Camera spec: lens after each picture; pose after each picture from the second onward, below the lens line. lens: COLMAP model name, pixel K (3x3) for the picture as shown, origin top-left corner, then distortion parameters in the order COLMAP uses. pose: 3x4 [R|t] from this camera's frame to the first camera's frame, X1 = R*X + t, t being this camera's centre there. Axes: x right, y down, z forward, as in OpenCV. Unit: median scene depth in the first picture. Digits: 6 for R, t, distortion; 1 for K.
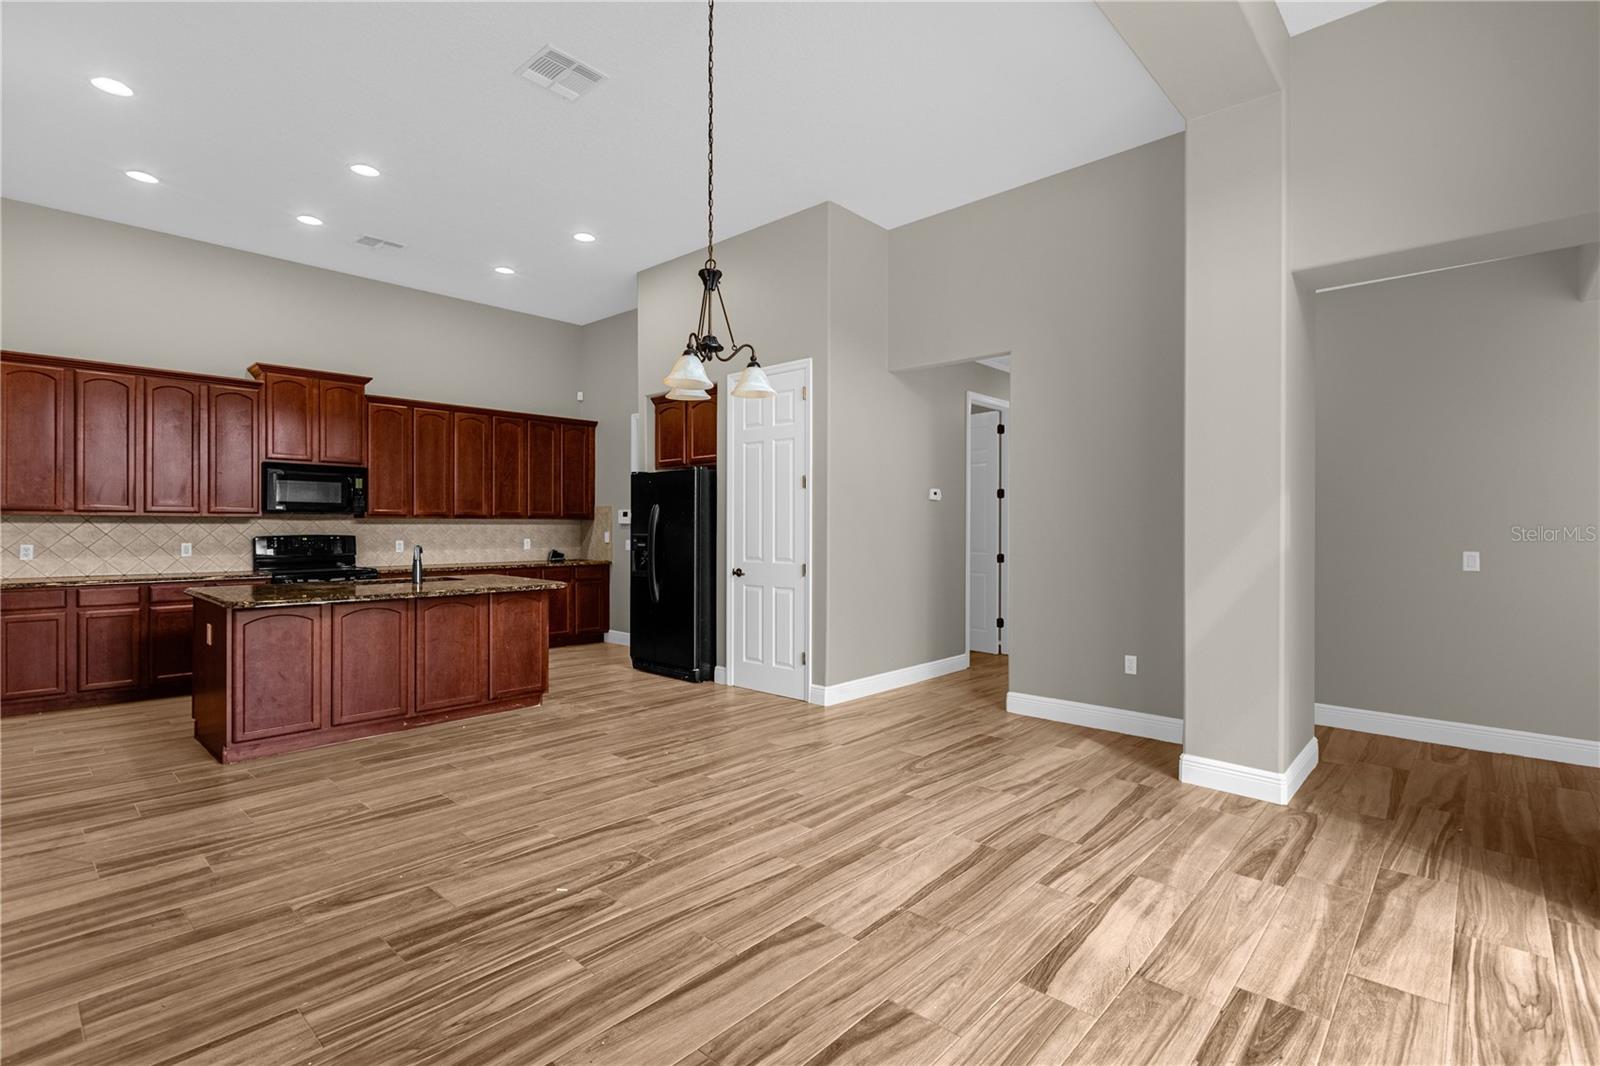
lens RADIAL K [[760.9, 0, 807.1], [0, 760.9, 529.9], [0, 0, 1]] dist [0.001543, -0.000161]
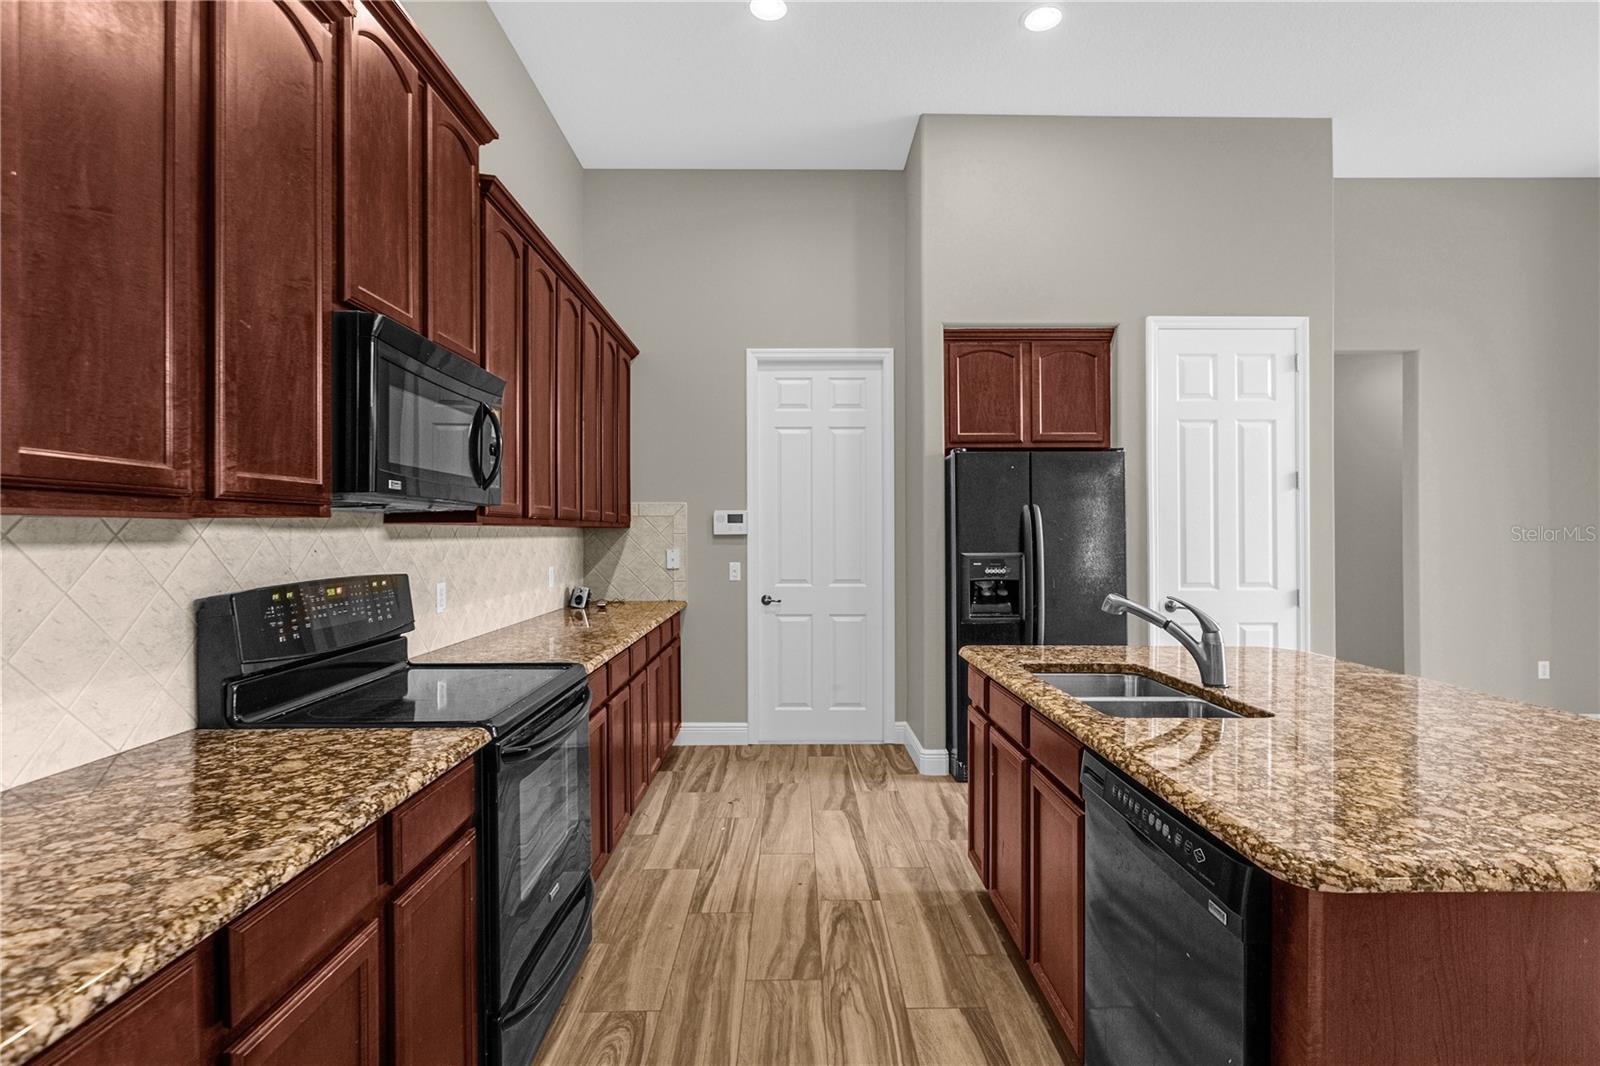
lens RADIAL K [[760.9, 0, 807.1], [0, 760.9, 529.9], [0, 0, 1]] dist [0.001543, -0.000161]
pose [[0.722389, 0.001450, 0.691485, -0.751022], [0.004336, 0.999969, -0.006626, -0.009746], [-0.691473, 0.007785, 0.722360, 0.682161]]
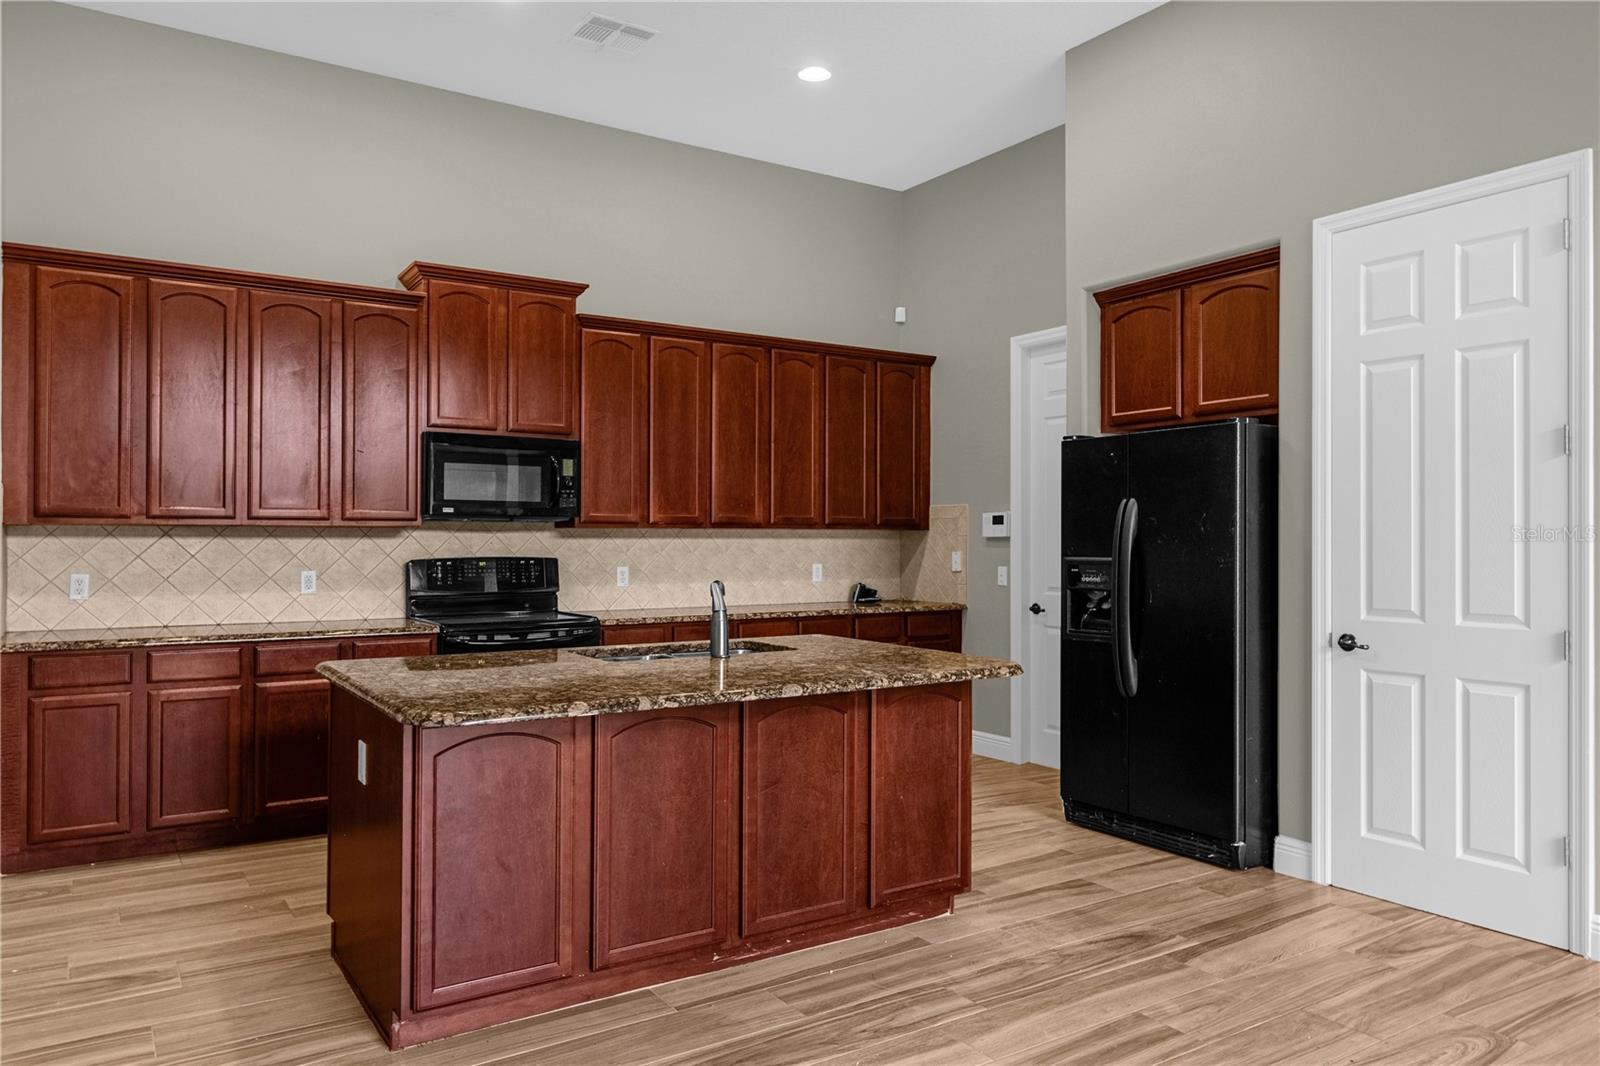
lens RADIAL K [[1072.1, 0, 824.0], [0, 1072.1, 535.3], [0, 0, 1]] dist [0.005696, 0.003058]
pose [[0.975841, -0.001651, -0.218475, -0.240835], [-0.000332, 0.999959, -0.009039, -0.003105], [0.218481, 0.008893, 0.975801, 0.271986]]
